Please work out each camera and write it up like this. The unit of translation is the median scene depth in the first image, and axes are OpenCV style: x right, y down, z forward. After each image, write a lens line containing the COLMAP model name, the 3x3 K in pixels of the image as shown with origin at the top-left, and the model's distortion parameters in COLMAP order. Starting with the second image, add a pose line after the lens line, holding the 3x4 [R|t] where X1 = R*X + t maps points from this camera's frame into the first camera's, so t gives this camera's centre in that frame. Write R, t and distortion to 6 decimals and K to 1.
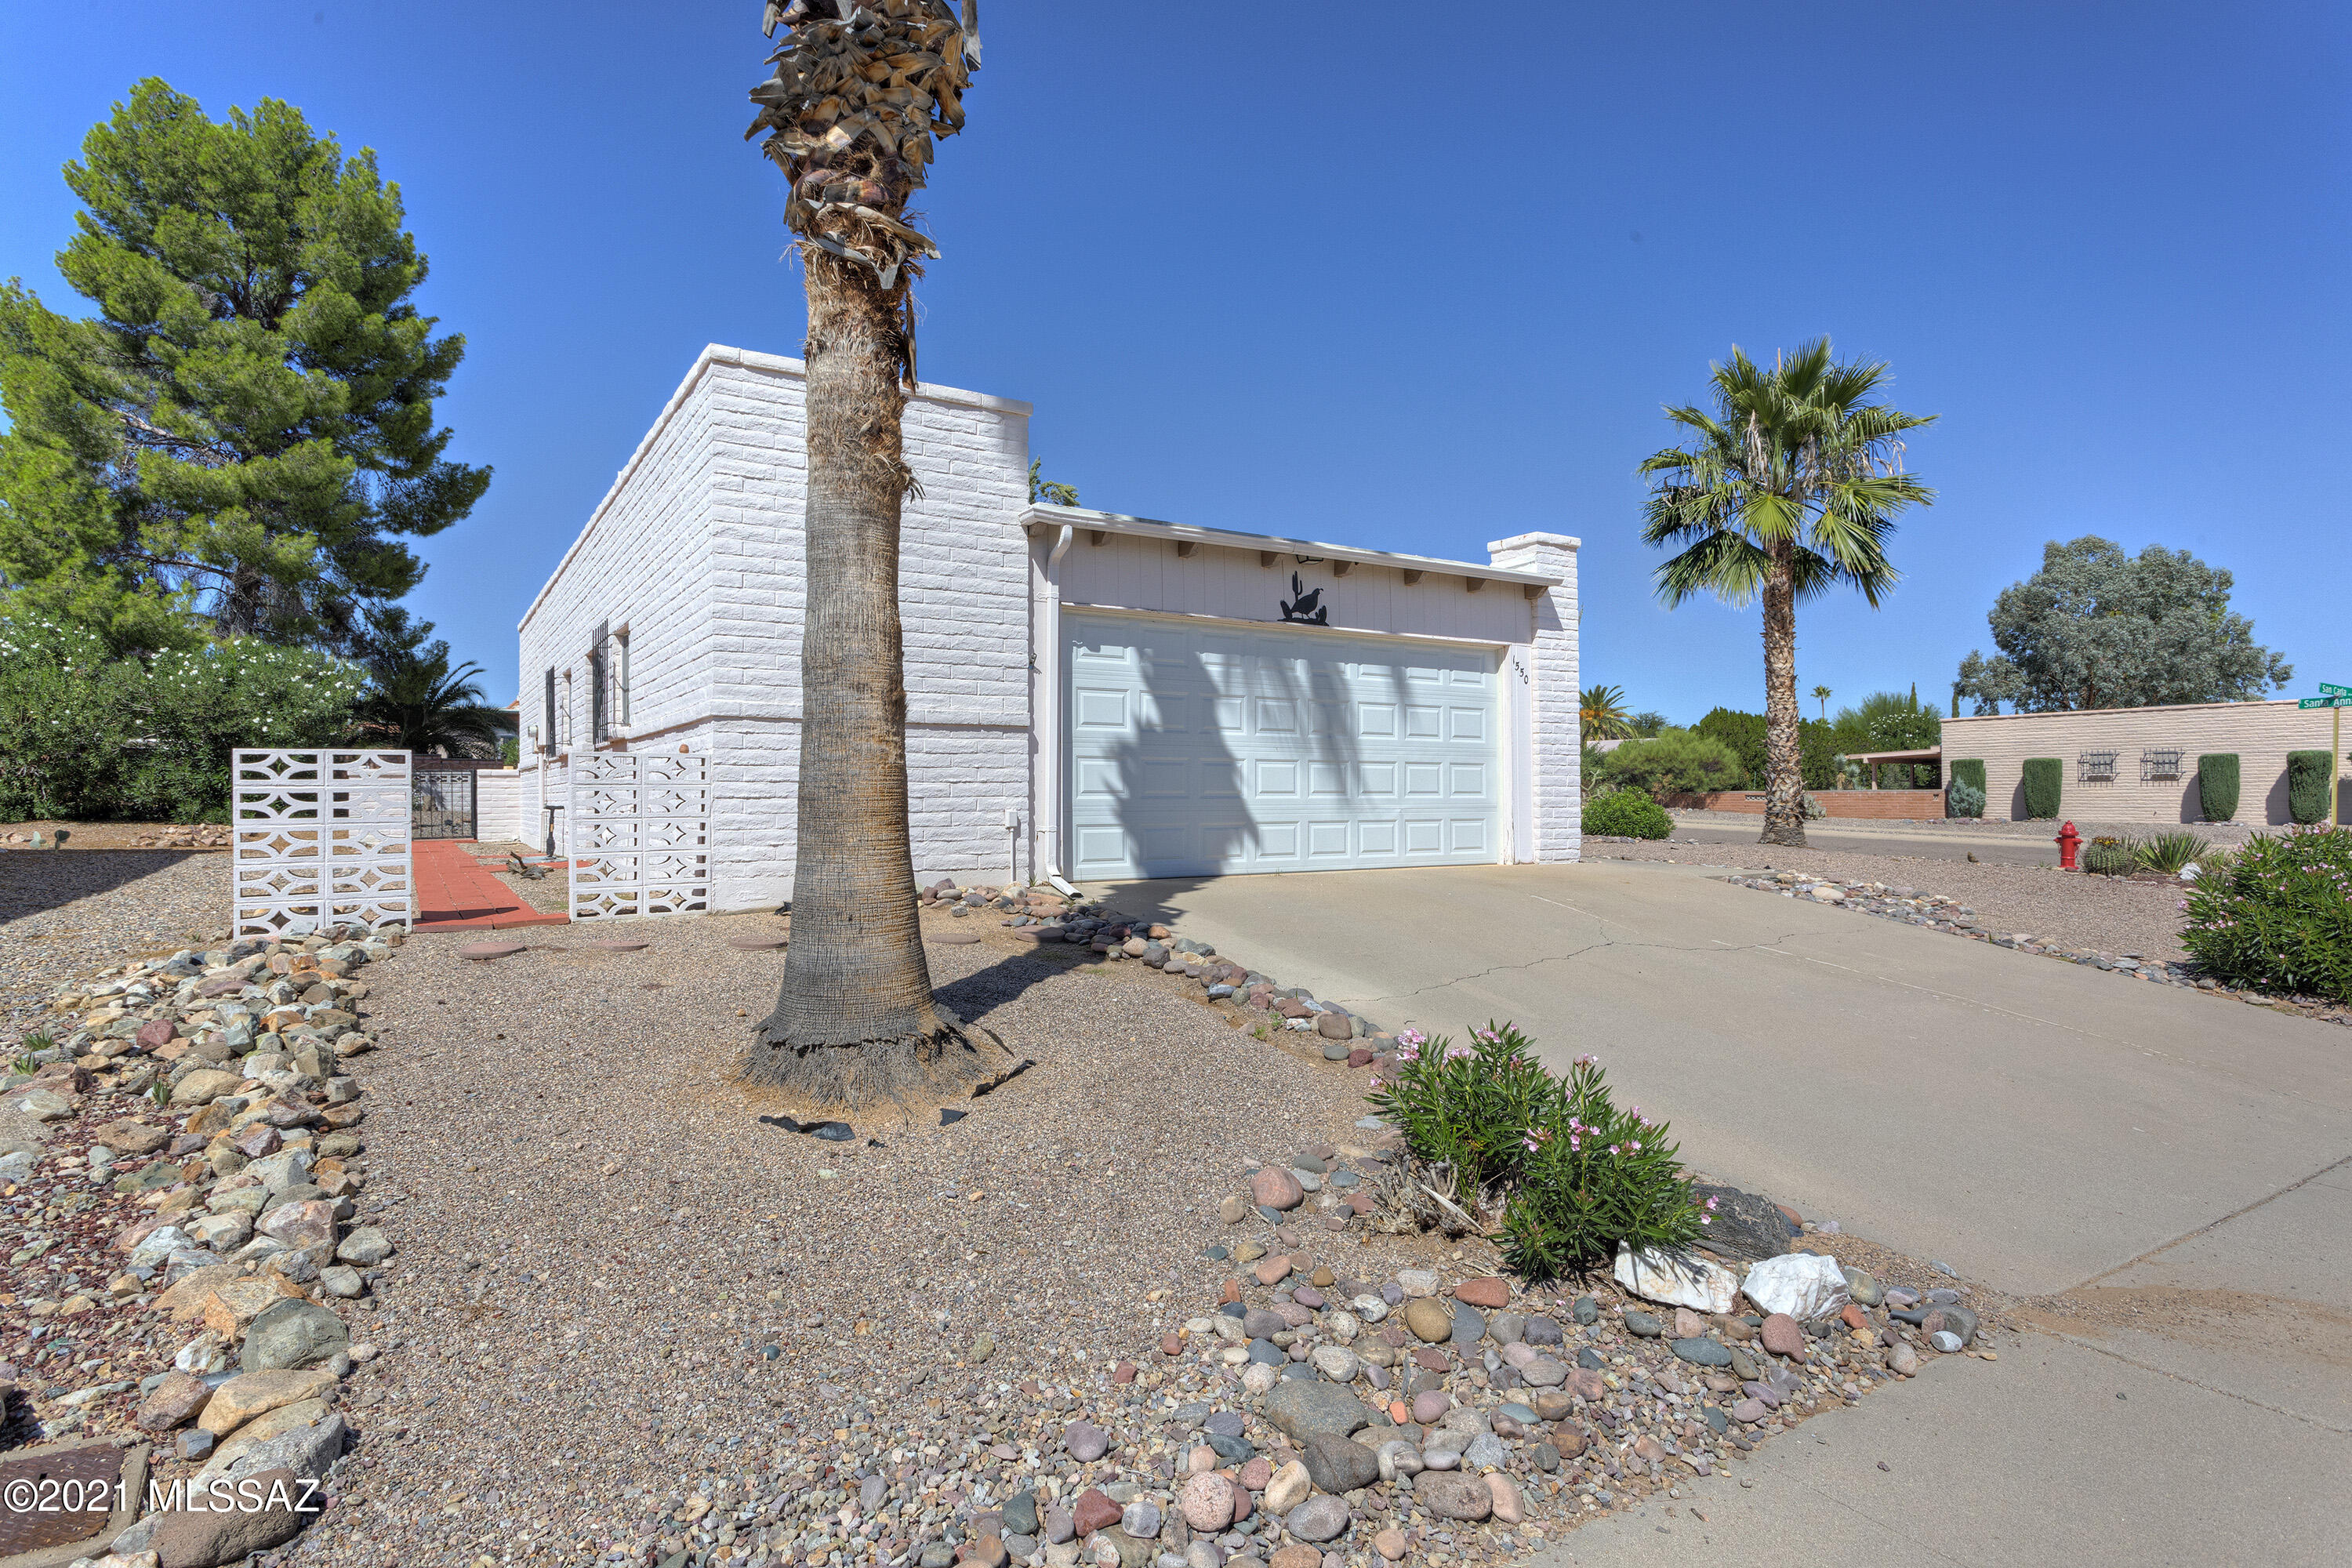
lens RADIAL K [[1230.1, 0, 1178.8], [0, 1230.1, 781.2], [0, 0, 1]] dist [0.006738, 0.003159]
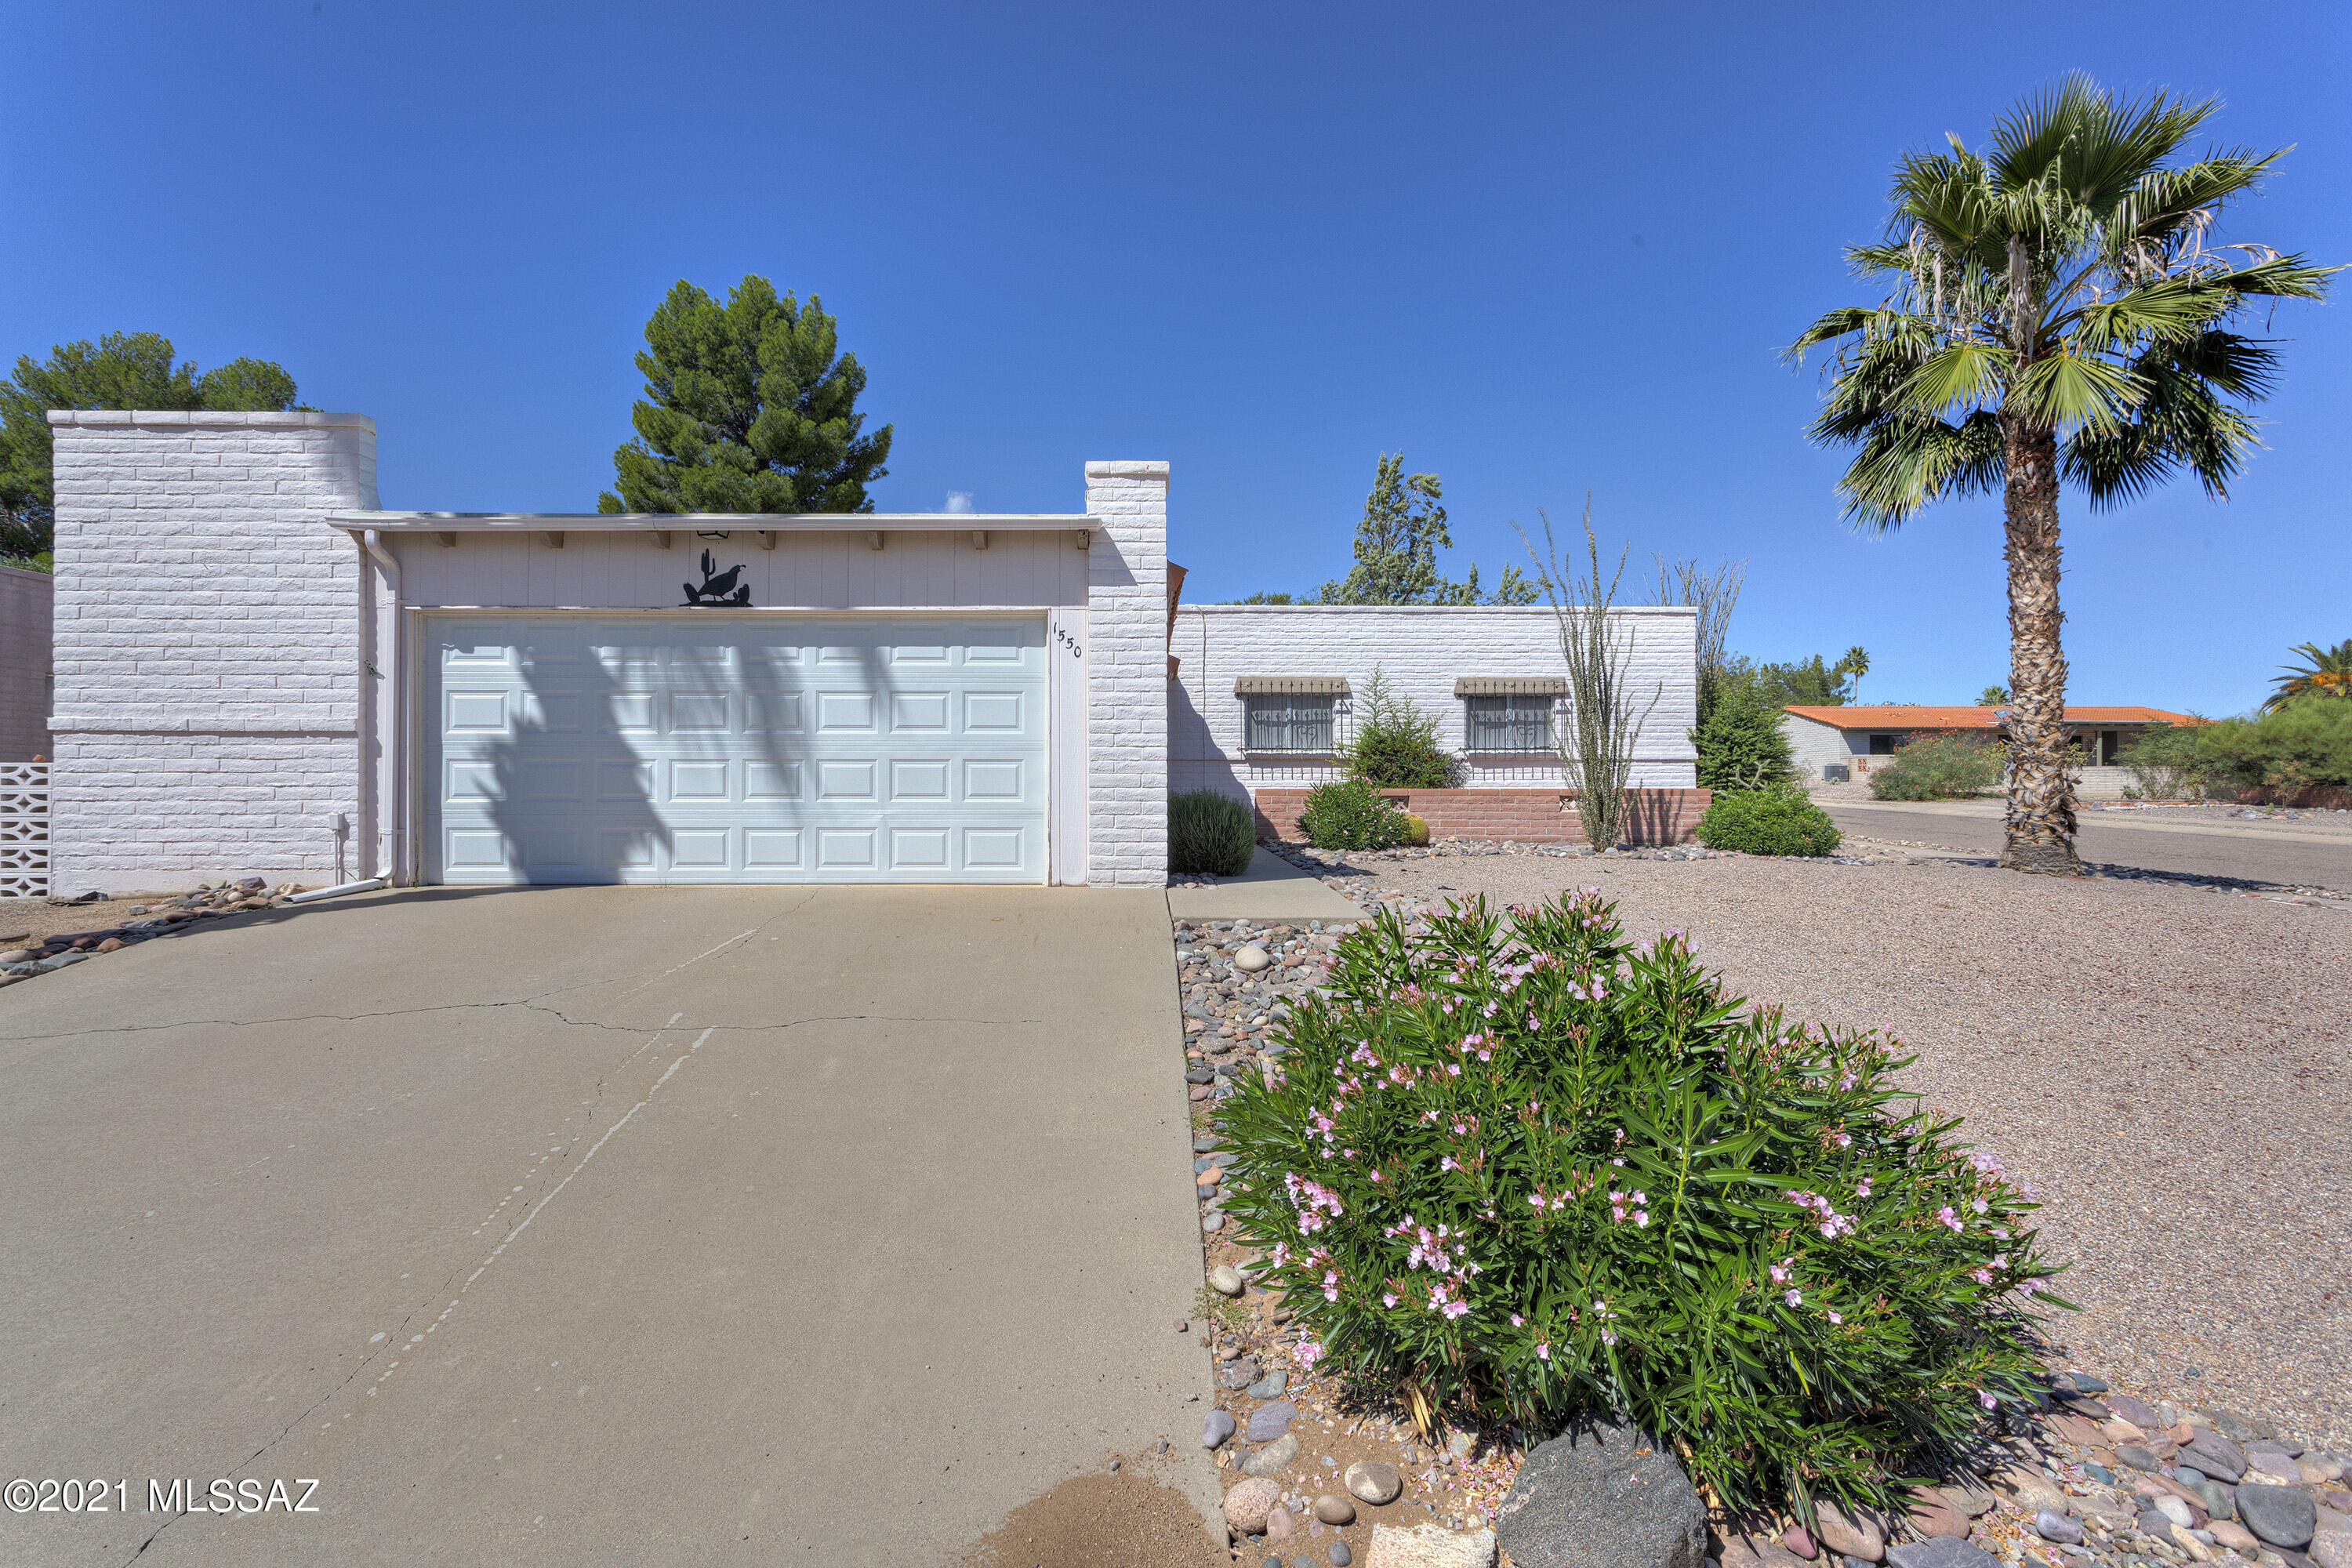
lens RADIAL K [[1134.3, 0, 1179.4], [0, 1134.3, 786.3], [0, 0, 1]] dist [0.006144, 0.000923]
pose [[0.855228, 0.000100, -0.518253, 0.831728], [0.005527, 0.999941, 0.009313, -0.003126], [0.518223, -0.010829, 0.855177, 0.474820]]
